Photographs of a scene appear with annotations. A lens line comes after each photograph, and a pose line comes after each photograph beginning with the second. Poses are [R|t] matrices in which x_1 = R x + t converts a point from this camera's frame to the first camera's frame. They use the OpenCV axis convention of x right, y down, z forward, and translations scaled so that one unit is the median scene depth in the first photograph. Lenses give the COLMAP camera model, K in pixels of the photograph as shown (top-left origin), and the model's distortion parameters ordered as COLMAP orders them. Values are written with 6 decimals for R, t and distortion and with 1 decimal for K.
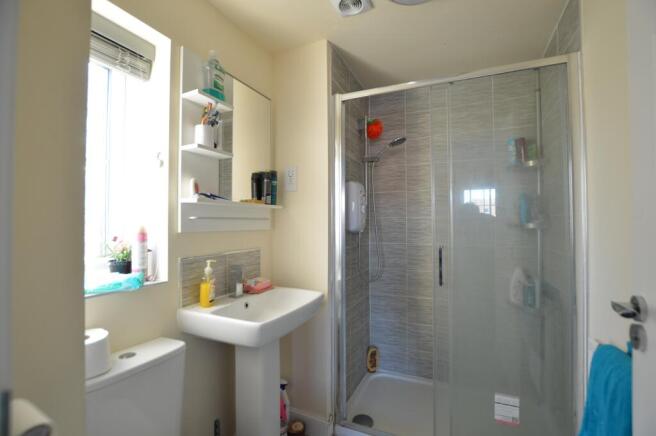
lens RADIAL K [[292.4, 0, 331.8], [0, 292.4, 218.2], [0, 0, 1]] dist [-0.026384, -0.000070]
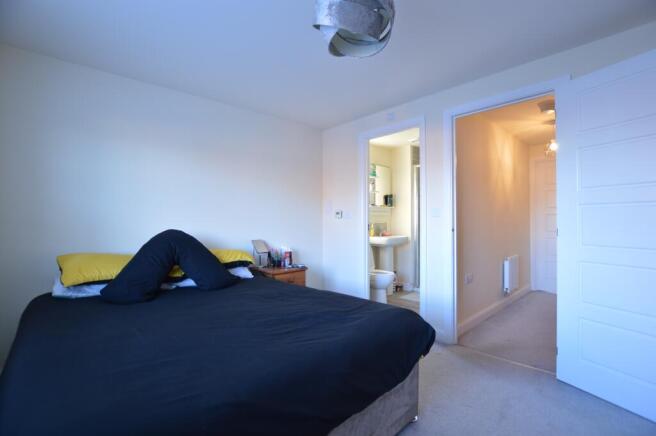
lens RADIAL K [[292.4, 0, 331.1], [0, 292.4, 220.1], [0, 0, 1]] dist [-0.026384, -0.000070]
pose [[0.923612, -0.001701, -0.383325, 0.337793], [0.006681, 0.999910, 0.011660, 0.046788], [0.383271, -0.013330, 0.923540, -1.801889]]
